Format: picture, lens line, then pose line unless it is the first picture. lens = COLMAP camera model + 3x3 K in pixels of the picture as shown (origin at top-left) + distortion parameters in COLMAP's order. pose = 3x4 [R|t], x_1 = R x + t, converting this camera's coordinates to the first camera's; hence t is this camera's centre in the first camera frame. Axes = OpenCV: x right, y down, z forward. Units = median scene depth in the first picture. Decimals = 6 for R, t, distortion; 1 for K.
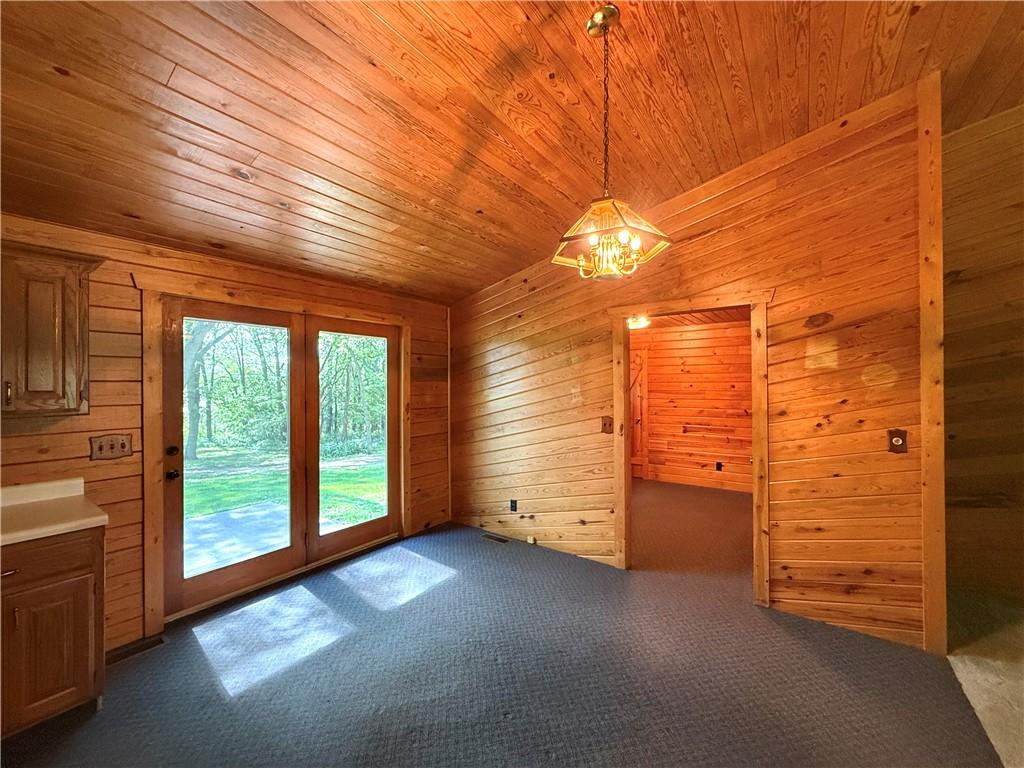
lens RADIAL K [[408.5, 0, 507.7], [0, 408.5, 384.0], [0, 0, 1]] dist [0.000307, -0.000096]
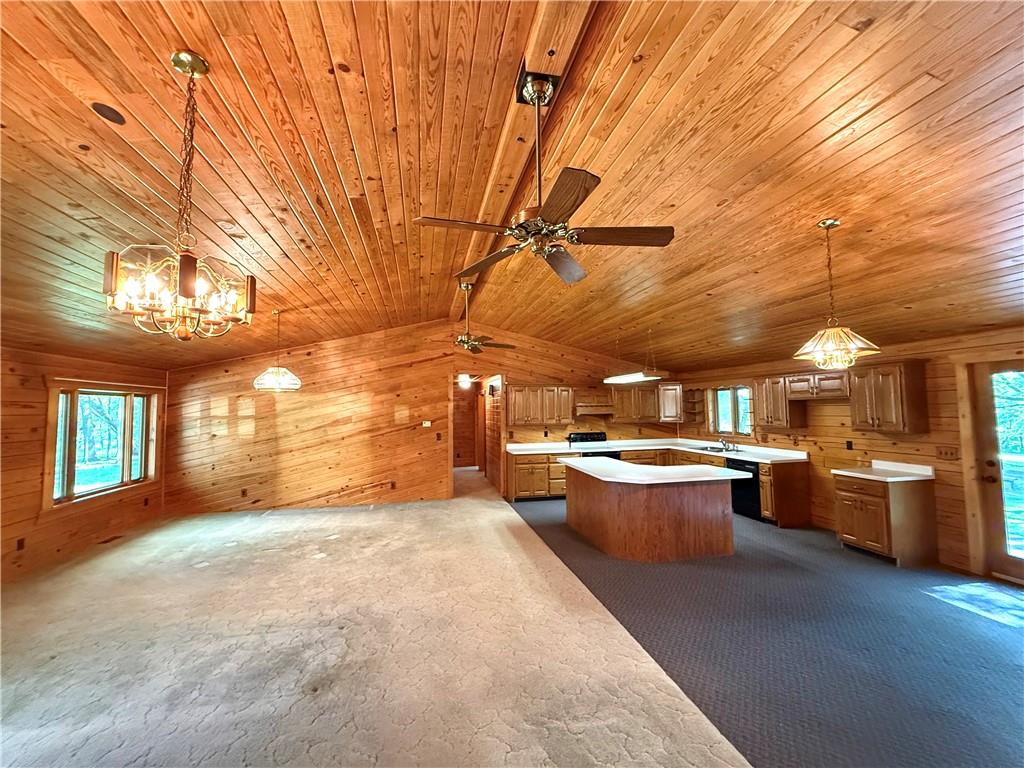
lens RADIAL K [[408.5, 0, 507.5], [0, 408.5, 384.0], [0, 0, 1]] dist [0.000307, -0.000096]
pose [[-0.667276, -0.031184, -0.744158, 1.415149], [0.016317, 0.998271, -0.056464, -0.069970], [0.744632, -0.049819, -0.665613, 0.640666]]
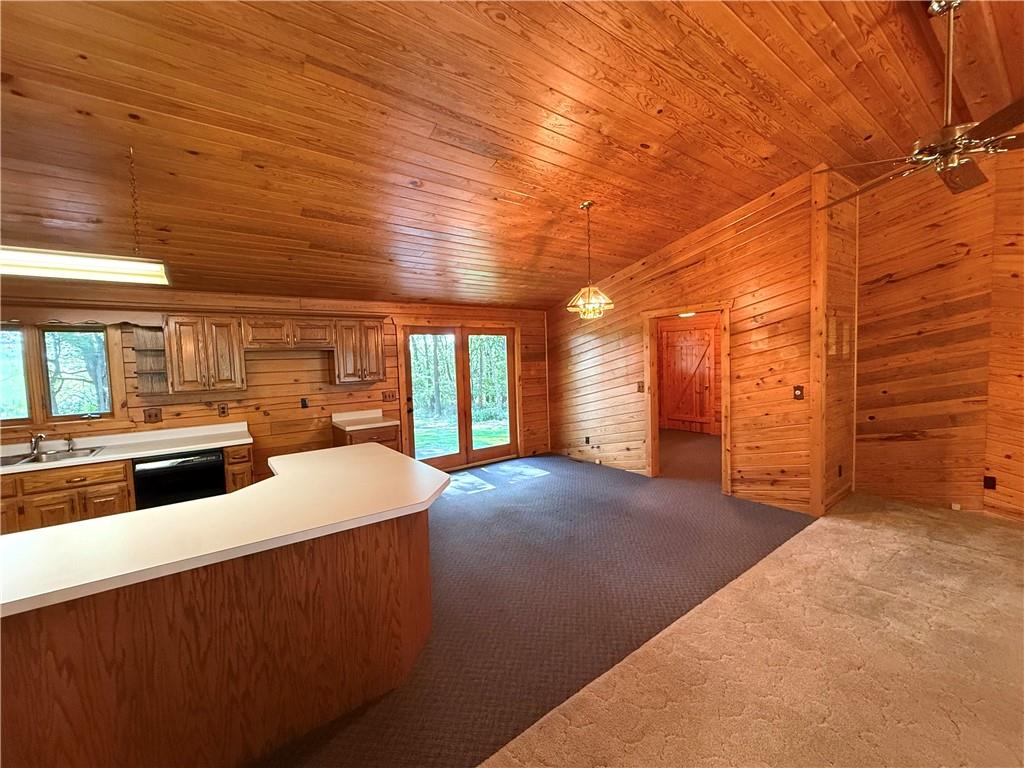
lens RADIAL K [[408.5, 0, 508.6], [0, 408.5, 384.5], [0, 0, 1]] dist [0.000307, -0.000096]
pose [[0.953743, -0.010127, -0.300453, 0.282484], [0.029712, 0.997715, 0.060688, -0.024370], [0.299151, -0.066807, 0.951864, -0.786922]]
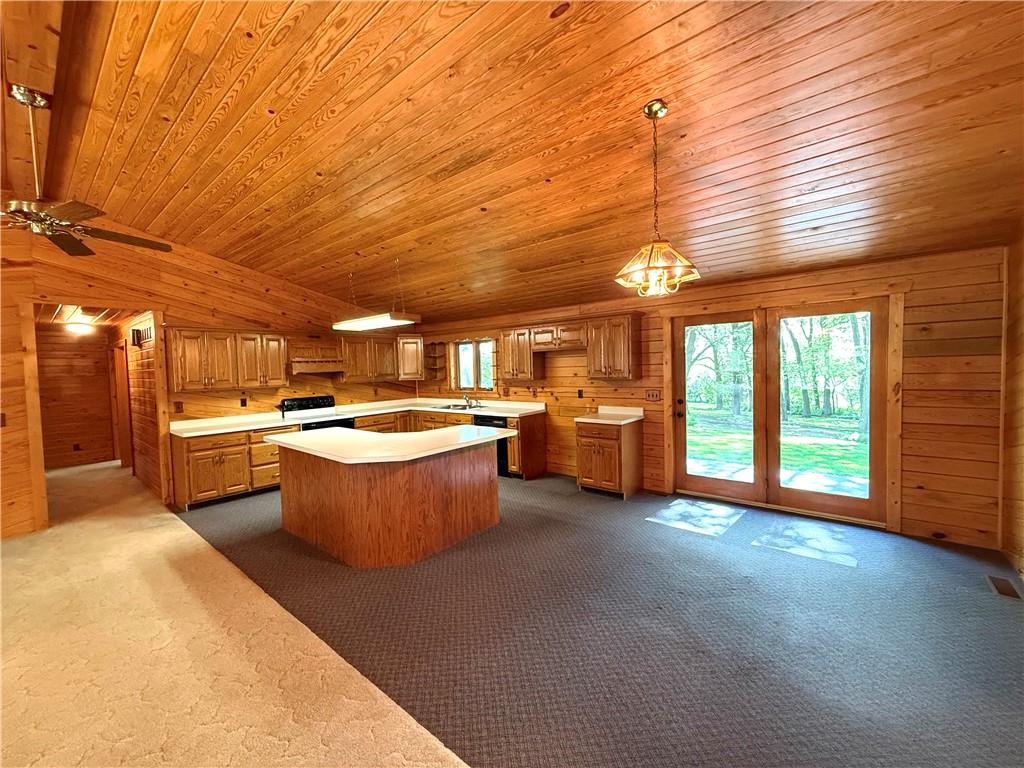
lens RADIAL K [[408.5, 0, 507.7], [0, 408.5, 384.0], [0, 0, 1]] dist [0.000307, -0.000096]
pose [[-0.064633, 0.047999, -0.996754, 0.979693], [0.029000, 0.998511, 0.046204, -0.020827], [0.997488, -0.025919, -0.065928, 0.327723]]
